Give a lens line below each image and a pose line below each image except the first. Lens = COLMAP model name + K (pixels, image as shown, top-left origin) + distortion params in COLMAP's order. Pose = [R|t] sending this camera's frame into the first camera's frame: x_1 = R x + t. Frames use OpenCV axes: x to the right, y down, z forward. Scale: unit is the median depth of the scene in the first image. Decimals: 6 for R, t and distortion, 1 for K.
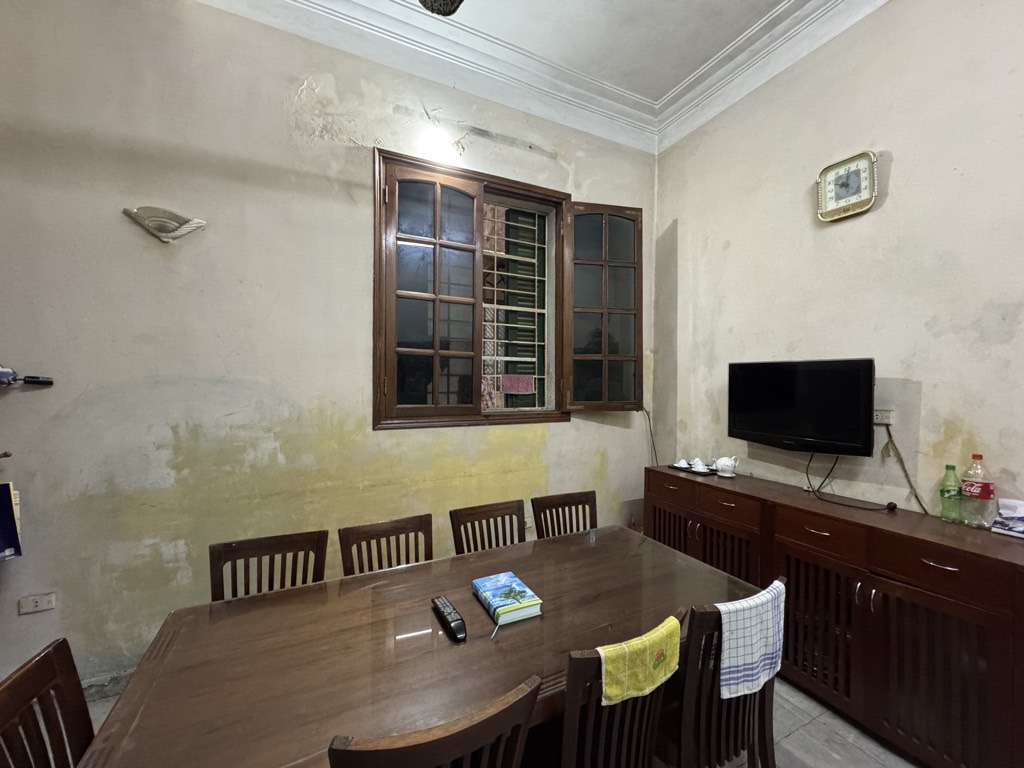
lens RADIAL K [[409.6, 0, 514.8], [0, 409.6, 385.9], [0, 0, 1]] dist [0.000659, -0.000038]
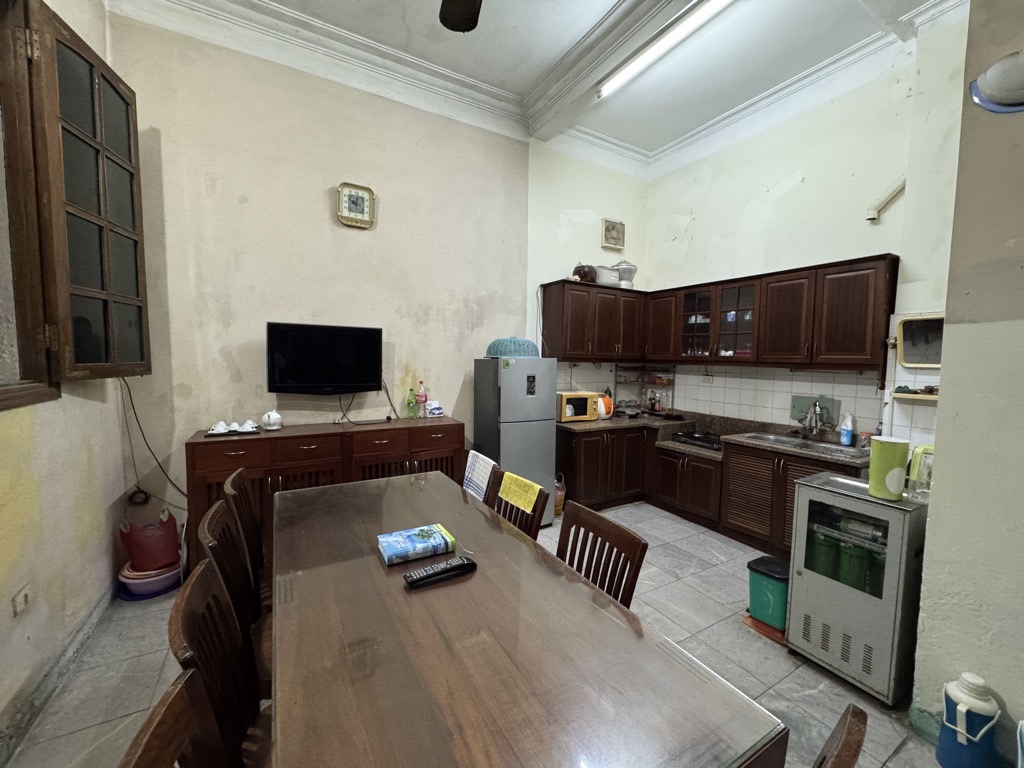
lens RADIAL K [[409.6, 0, 515.4], [0, 409.6, 383.9], [0, 0, 1]] dist [0.000659, -0.000038]
pose [[-0.069794, -0.077917, 0.994514, -0.678108], [-0.008890, 0.996954, 0.077484, 0.017901], [-0.997522, -0.003433, -0.070274, 0.535107]]
